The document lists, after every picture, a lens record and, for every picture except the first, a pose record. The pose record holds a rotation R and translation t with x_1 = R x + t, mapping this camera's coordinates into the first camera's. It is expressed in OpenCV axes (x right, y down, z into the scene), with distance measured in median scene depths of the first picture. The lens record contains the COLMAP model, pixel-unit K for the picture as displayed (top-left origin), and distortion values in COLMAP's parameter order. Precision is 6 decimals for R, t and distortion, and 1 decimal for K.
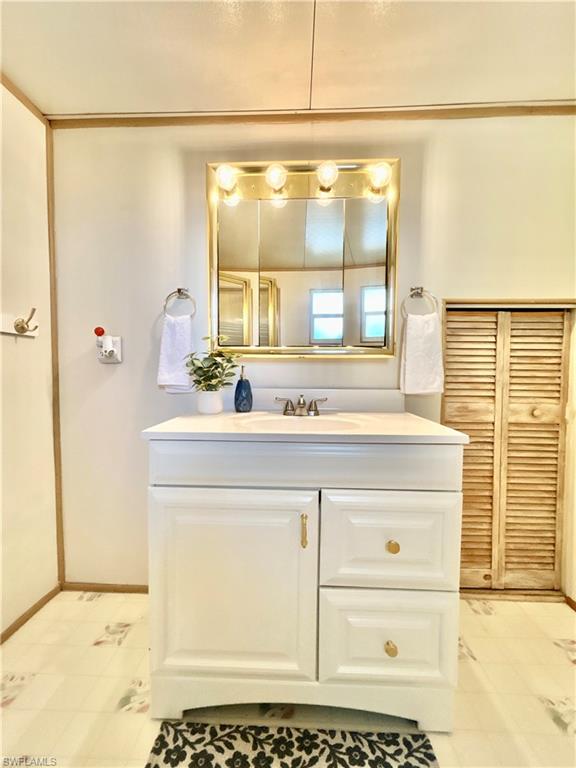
lens RADIAL K [[311.1, 0, 286.6], [0, 311.1, 381.2], [0, 0, 1]] dist [0.002284, -0.001105]
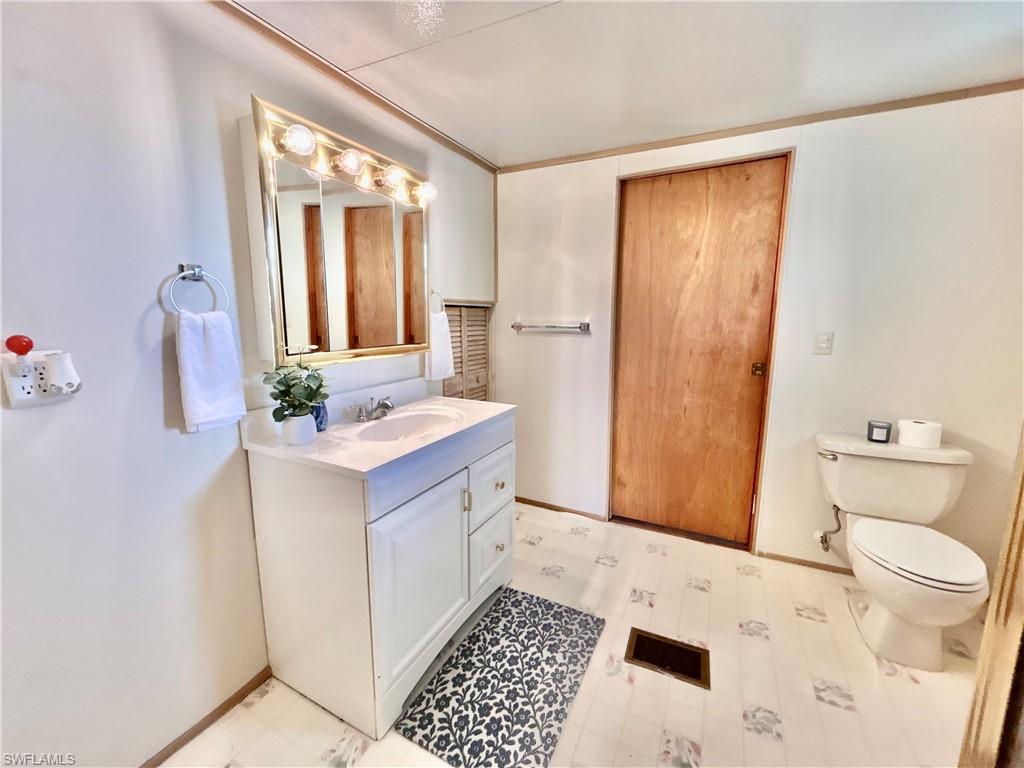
lens RADIAL K [[414.8, 0, 512.4], [0, 414.8, 385.5], [0, 0, 1]] dist [0.002284, -0.001105]
pose [[0.422997, -0.156612, 0.892494, -0.879080], [0.030869, 0.986870, 0.158542, -0.177523], [-0.905605, -0.039512, 0.422277, 0.056428]]
